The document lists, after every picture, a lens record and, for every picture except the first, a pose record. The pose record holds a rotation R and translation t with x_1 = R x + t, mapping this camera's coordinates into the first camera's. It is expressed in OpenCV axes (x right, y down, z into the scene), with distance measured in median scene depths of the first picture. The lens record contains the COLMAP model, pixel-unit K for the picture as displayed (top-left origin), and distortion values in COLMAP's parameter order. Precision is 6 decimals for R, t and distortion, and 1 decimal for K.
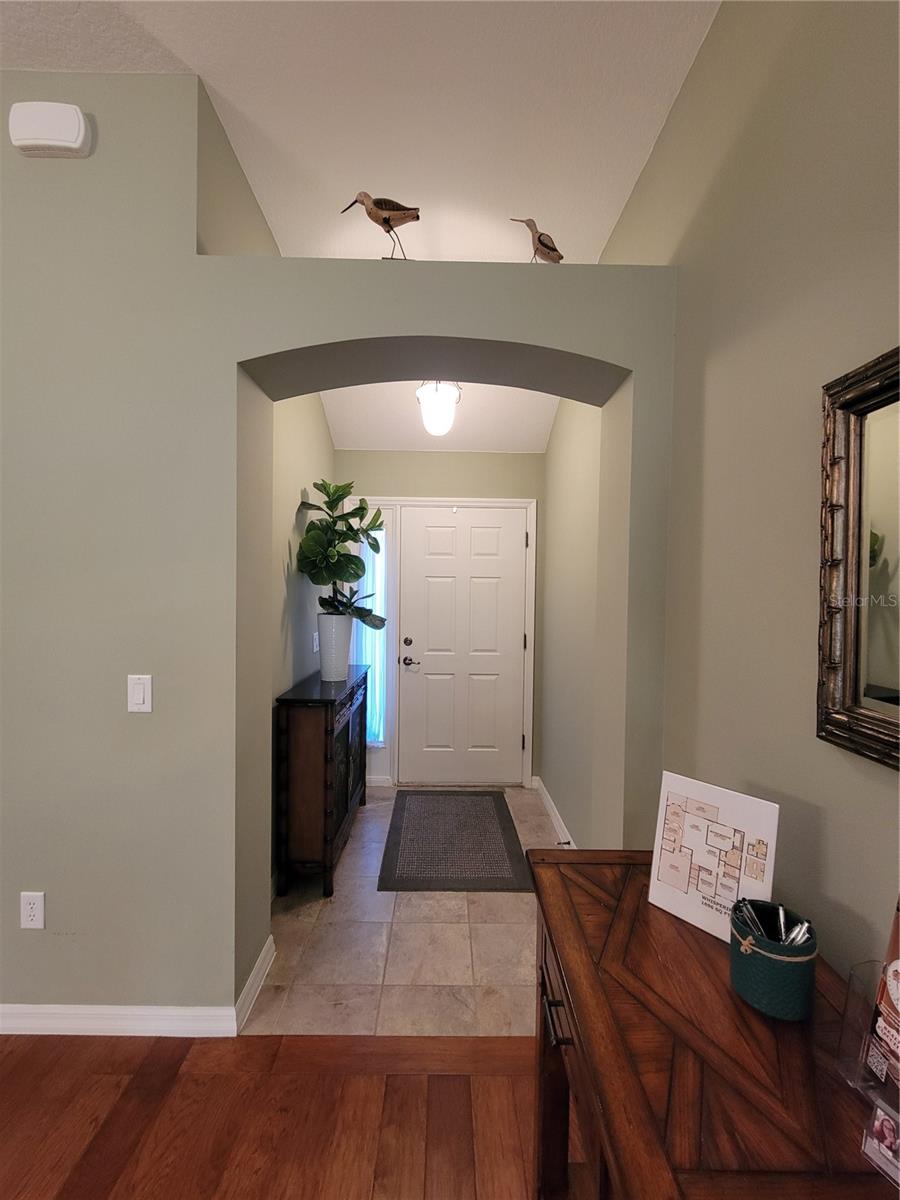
lens RADIAL K [[491.8, 0, 451.0], [0, 491.8, 596.1], [0, 0, 1]] dist [0.002289, -0.000793]
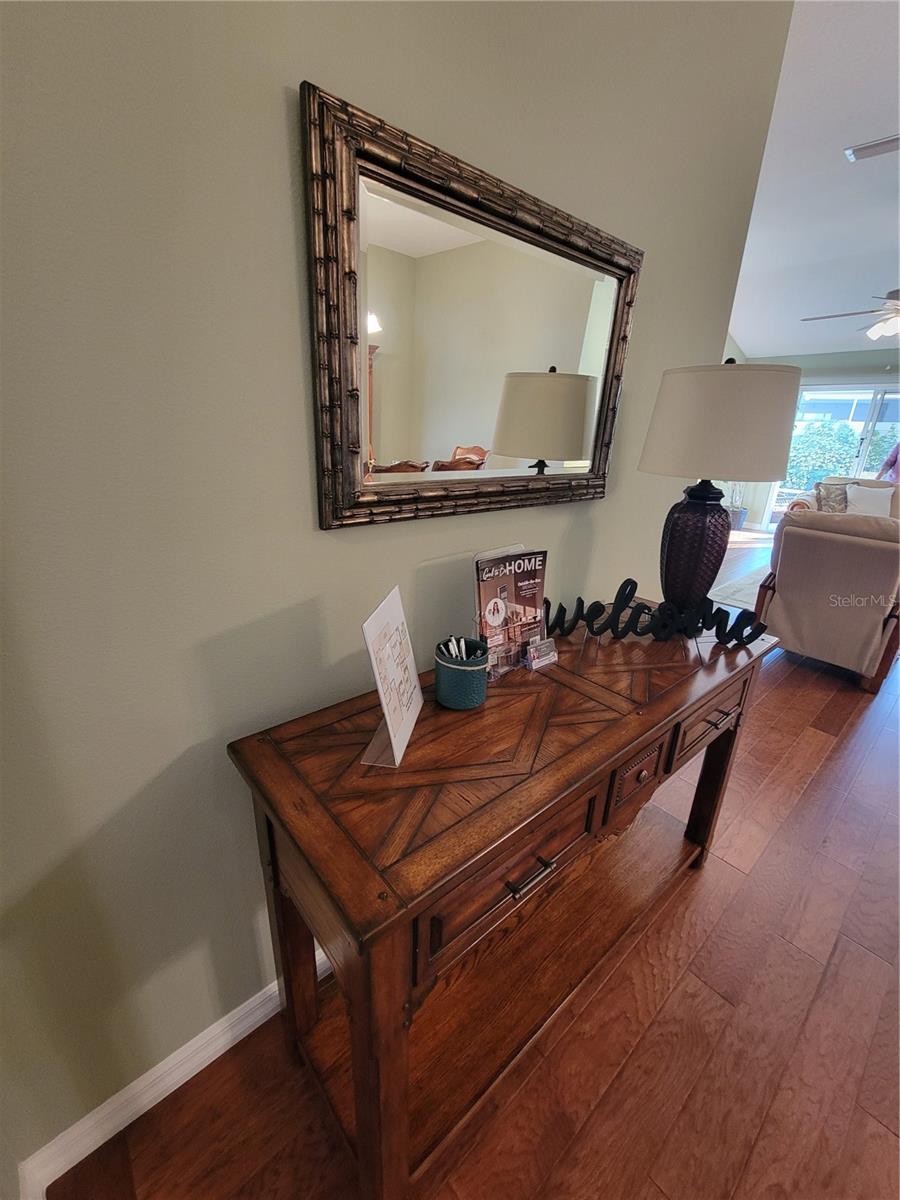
lens RADIAL K [[491.8, 0, 454.0], [0, 491.8, 599.7], [0, 0, 1]] dist [0.002289, -0.000793]
pose [[-0.653484, -0.289554, 0.699369, -0.177343], [-0.025845, 0.931939, 0.361694, 0.052646], [-0.756499, 0.218286, -0.616491, 1.474844]]
